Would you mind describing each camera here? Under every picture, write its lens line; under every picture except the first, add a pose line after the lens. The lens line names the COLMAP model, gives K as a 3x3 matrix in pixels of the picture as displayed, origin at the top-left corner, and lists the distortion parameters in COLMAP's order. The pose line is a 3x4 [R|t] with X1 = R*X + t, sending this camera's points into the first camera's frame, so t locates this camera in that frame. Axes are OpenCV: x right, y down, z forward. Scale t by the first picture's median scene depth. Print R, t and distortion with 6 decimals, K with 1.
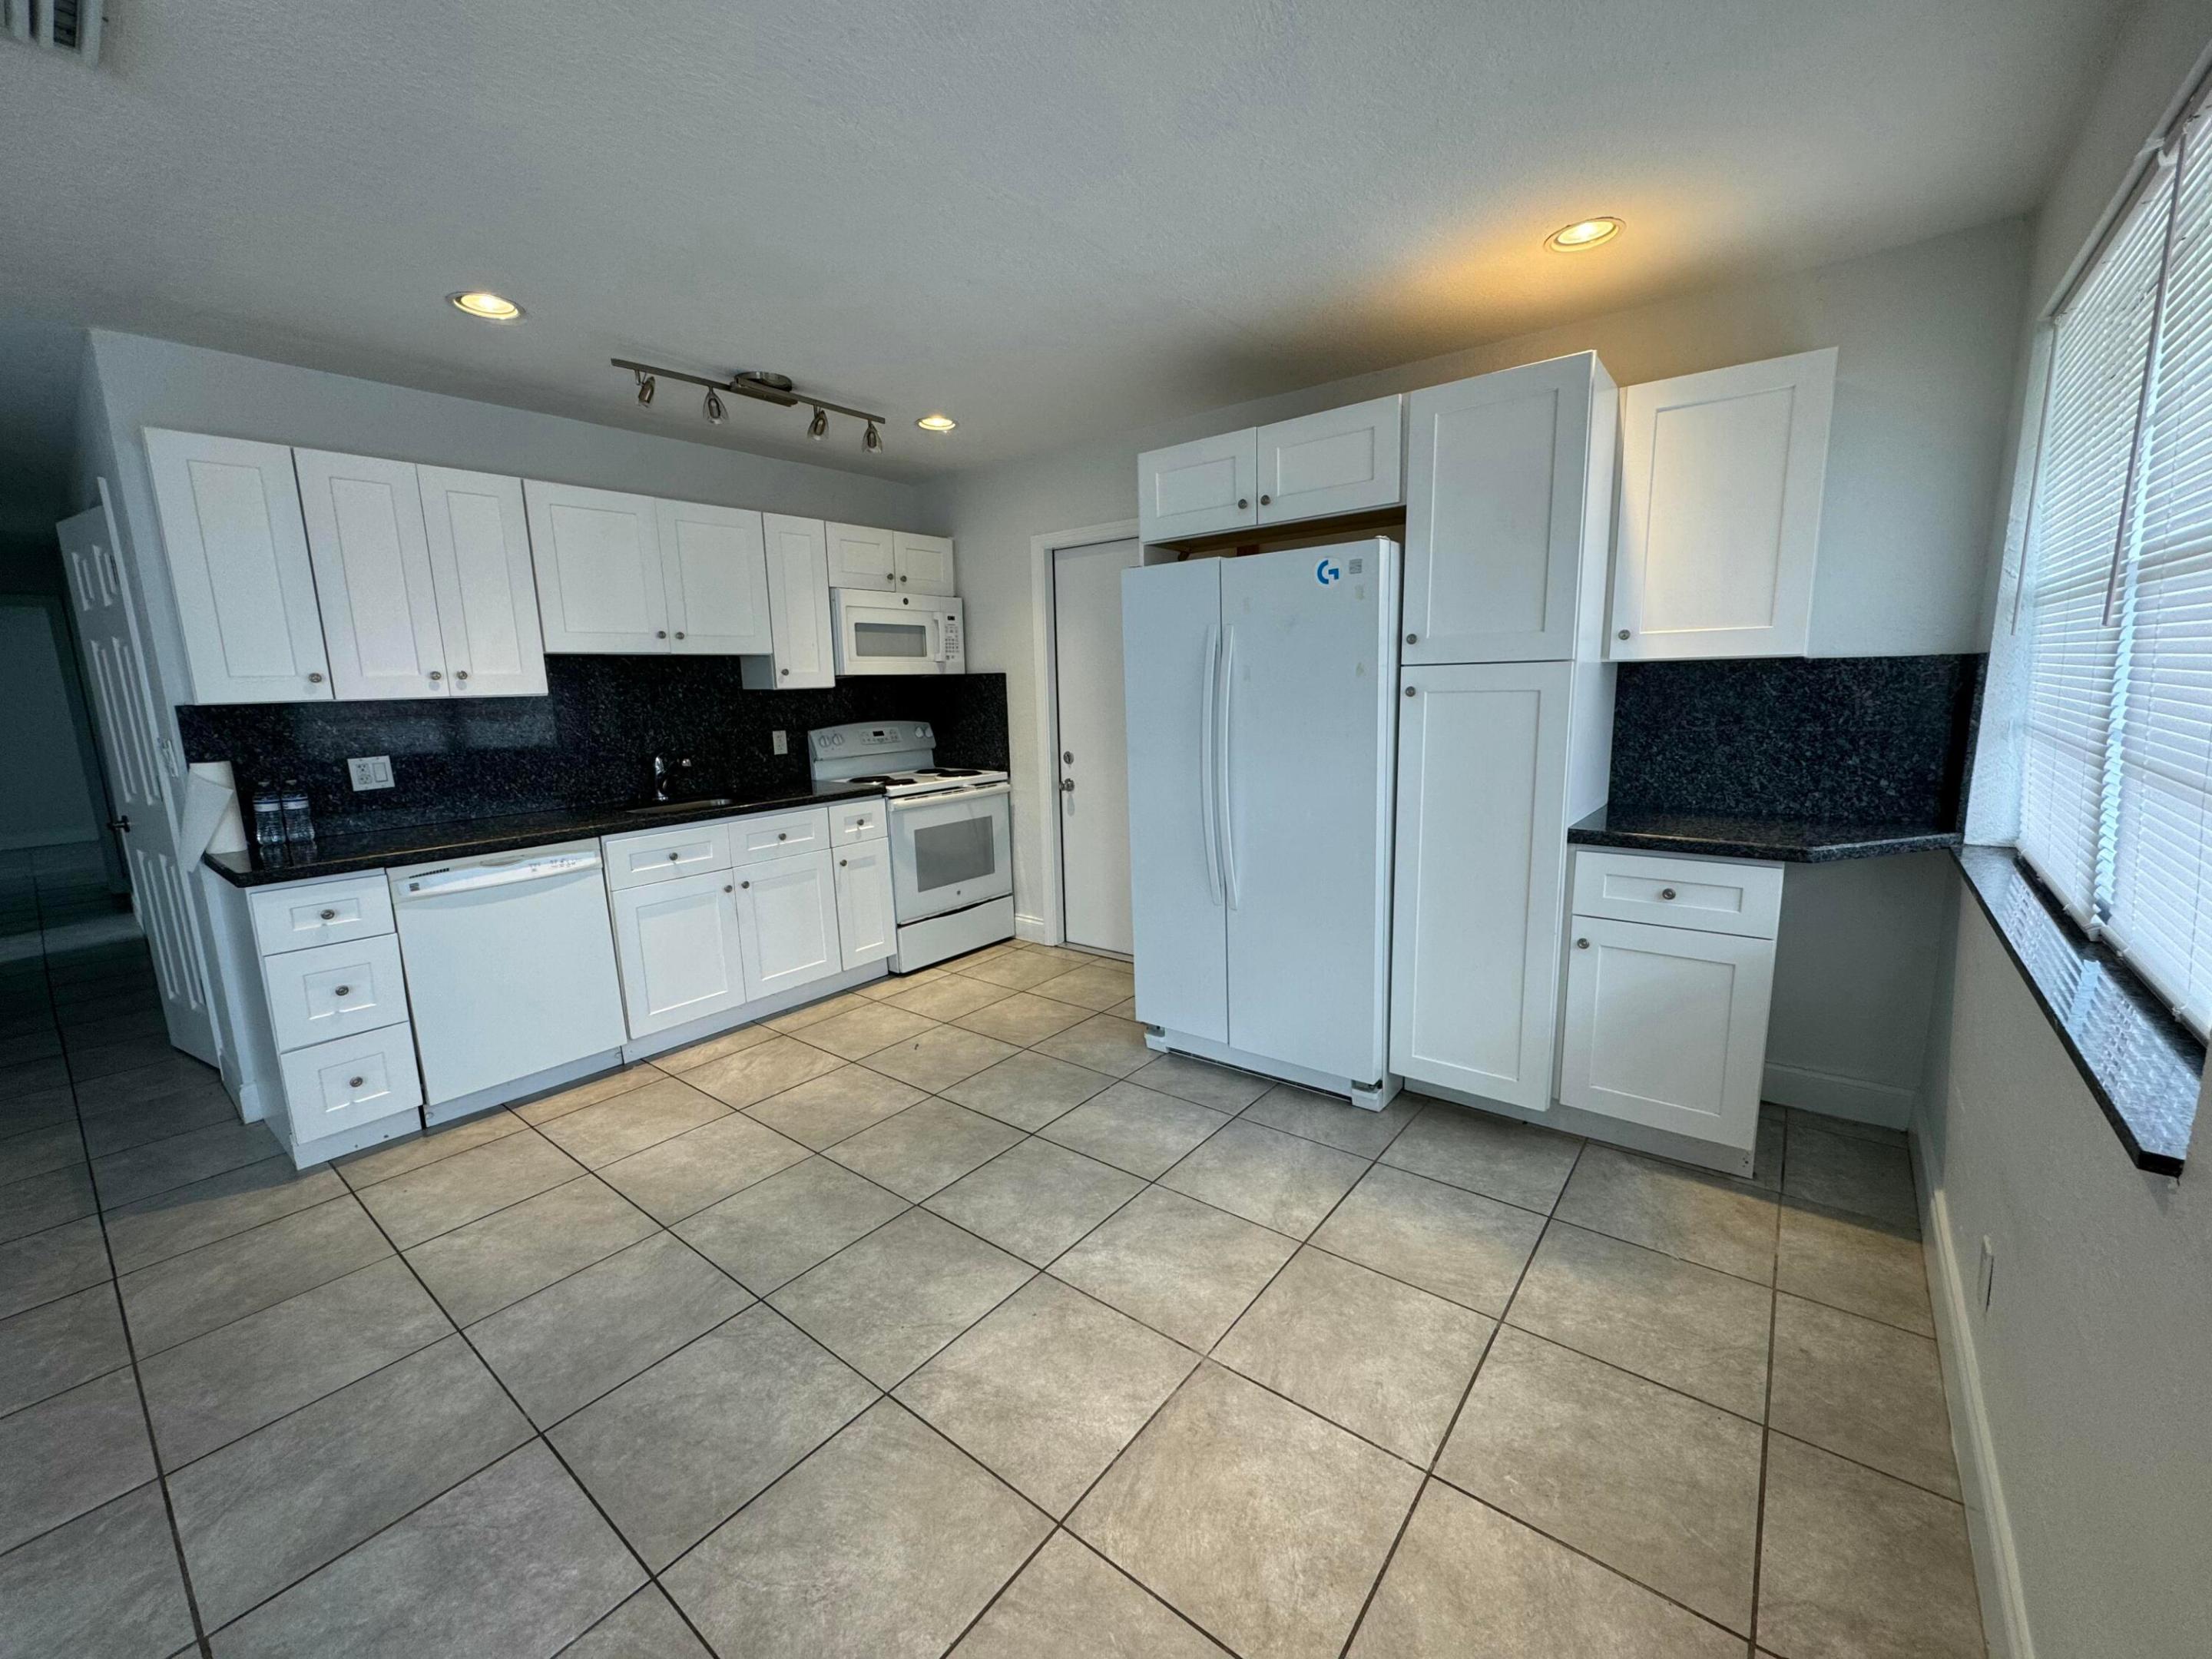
lens RADIAL K [[882.0, 0, 1105.5], [0, 882.0, 827.1], [0, 0, 1]] dist [-0.003031, 0.000459]
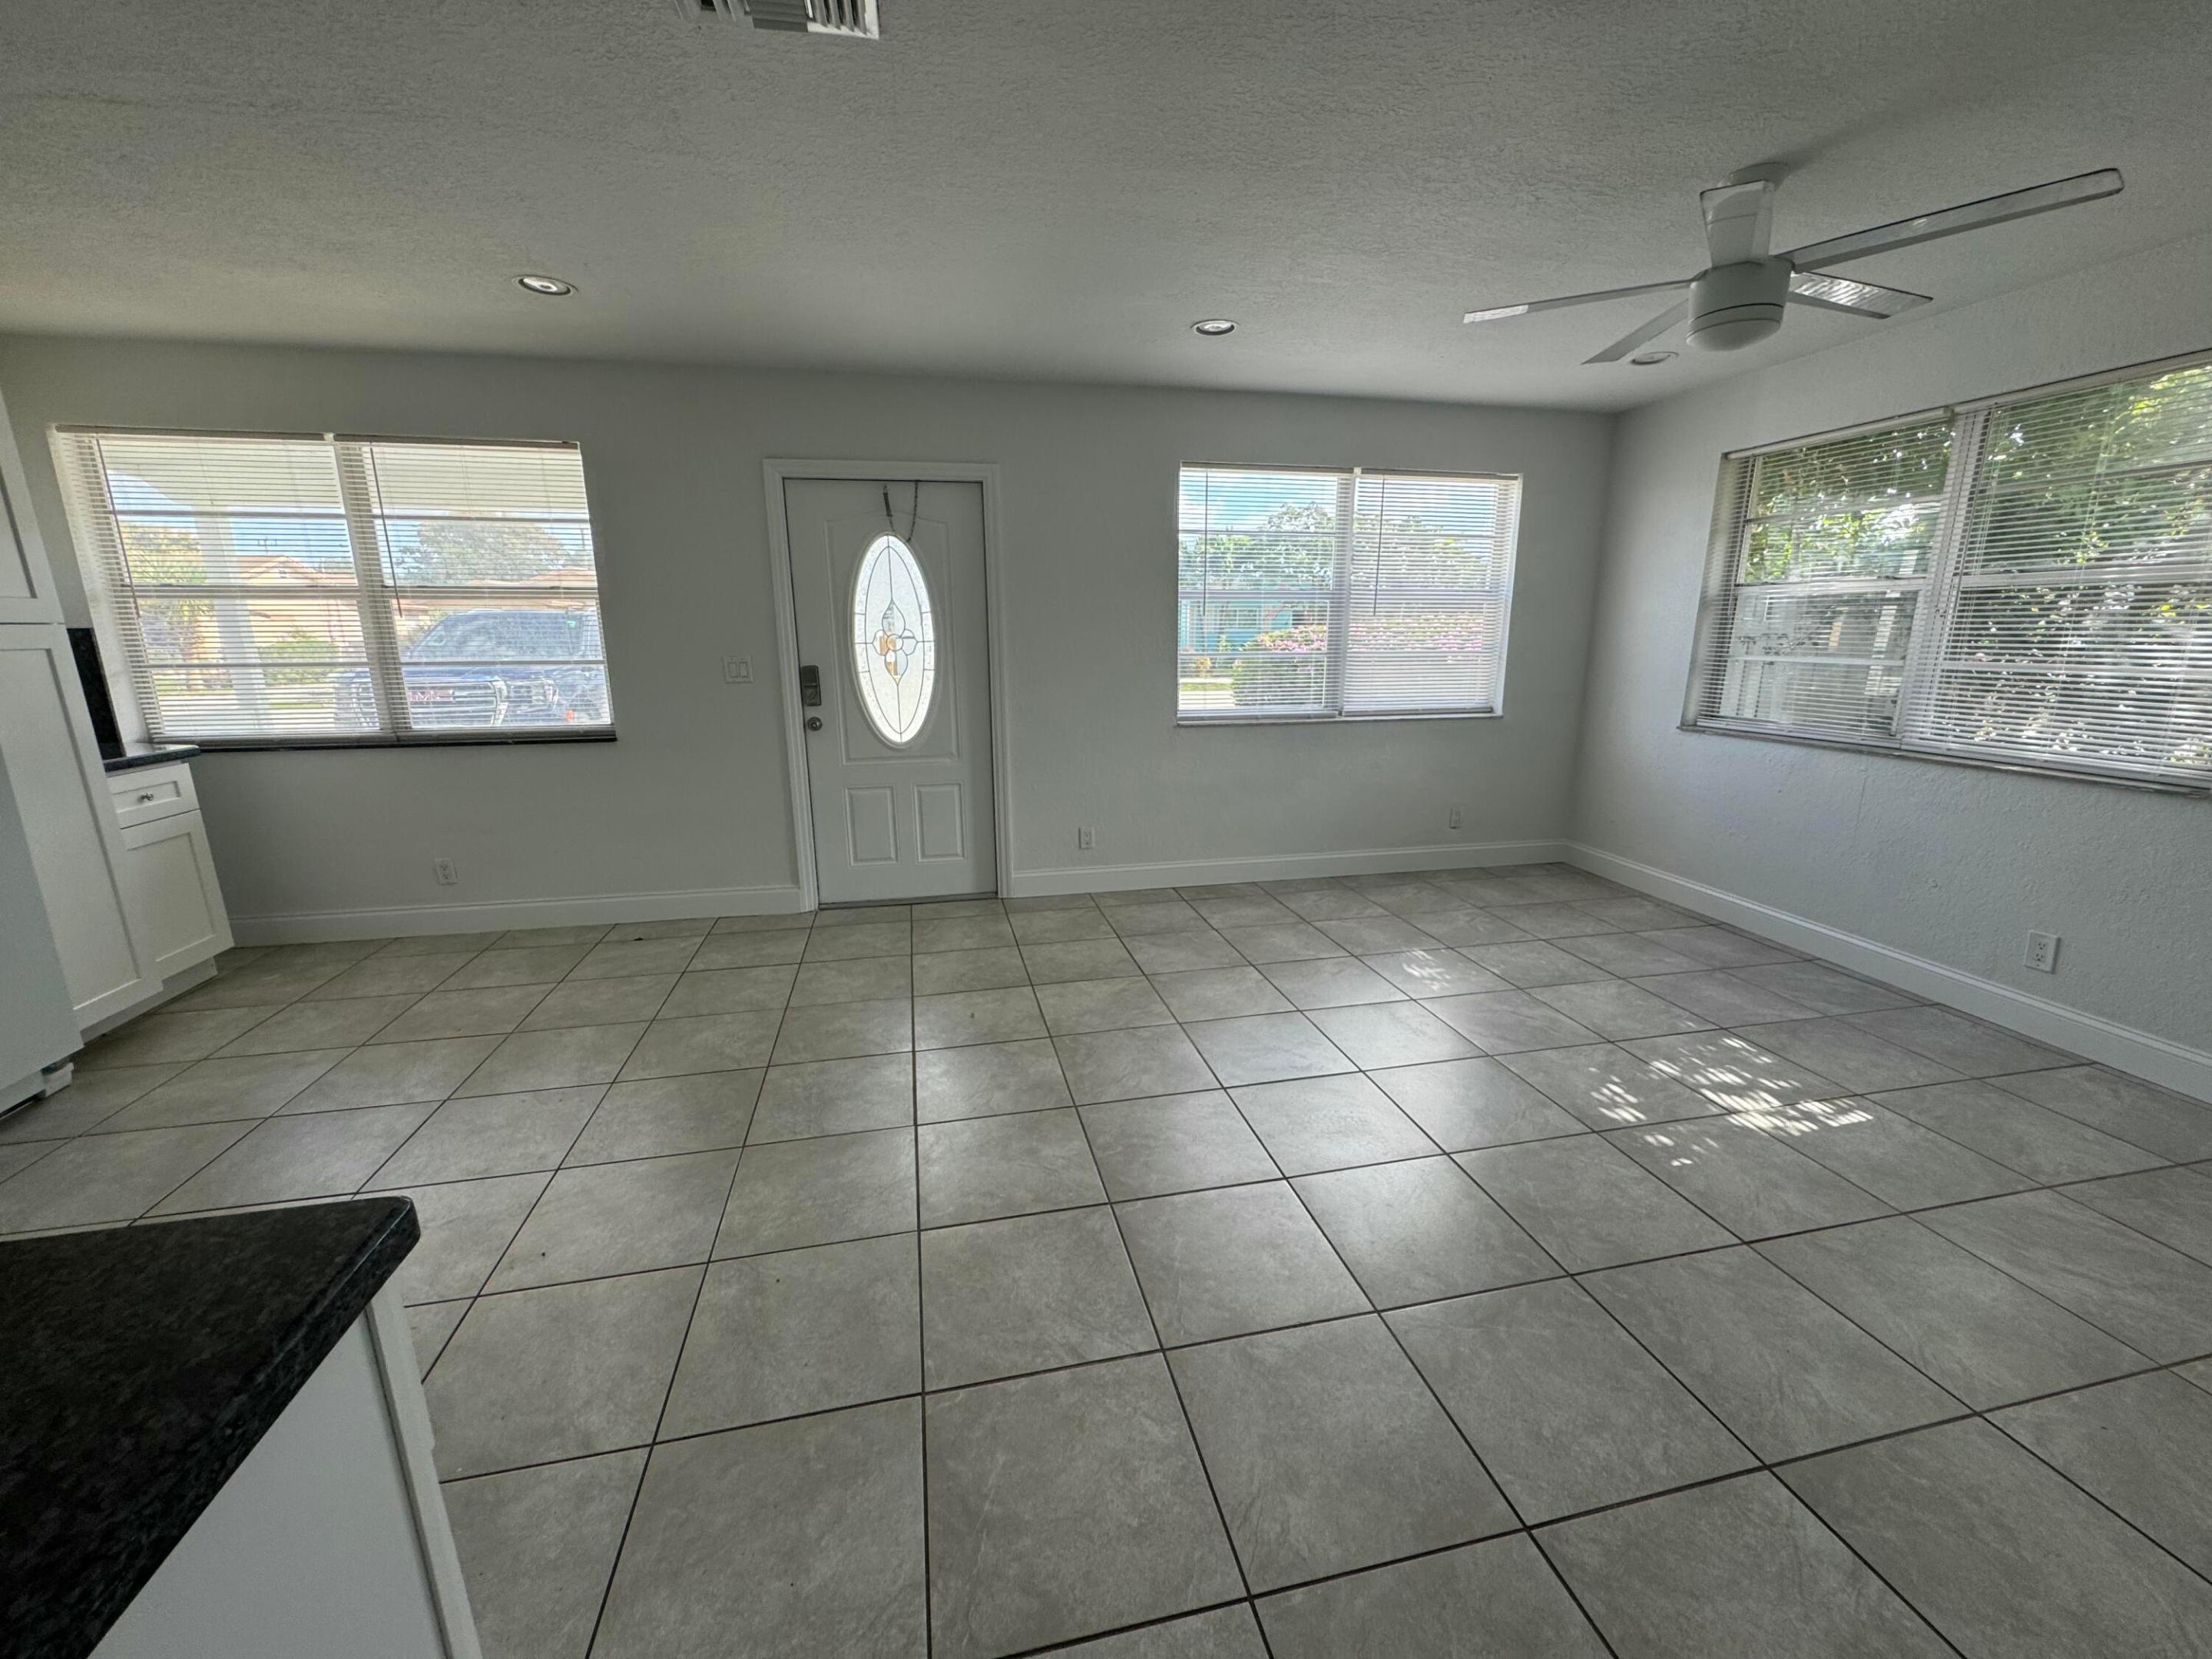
lens RADIAL K [[882.0, 0, 1105.4], [0, 882.0, 828.8], [0, 0, 1]] dist [-0.003031, 0.000459]
pose [[-0.773204, -0.112237, 0.624146, -1.145847], [0.130589, 0.934939, 0.329901, -0.112539], [-0.620566, 0.336588, -0.708242, 0.874075]]
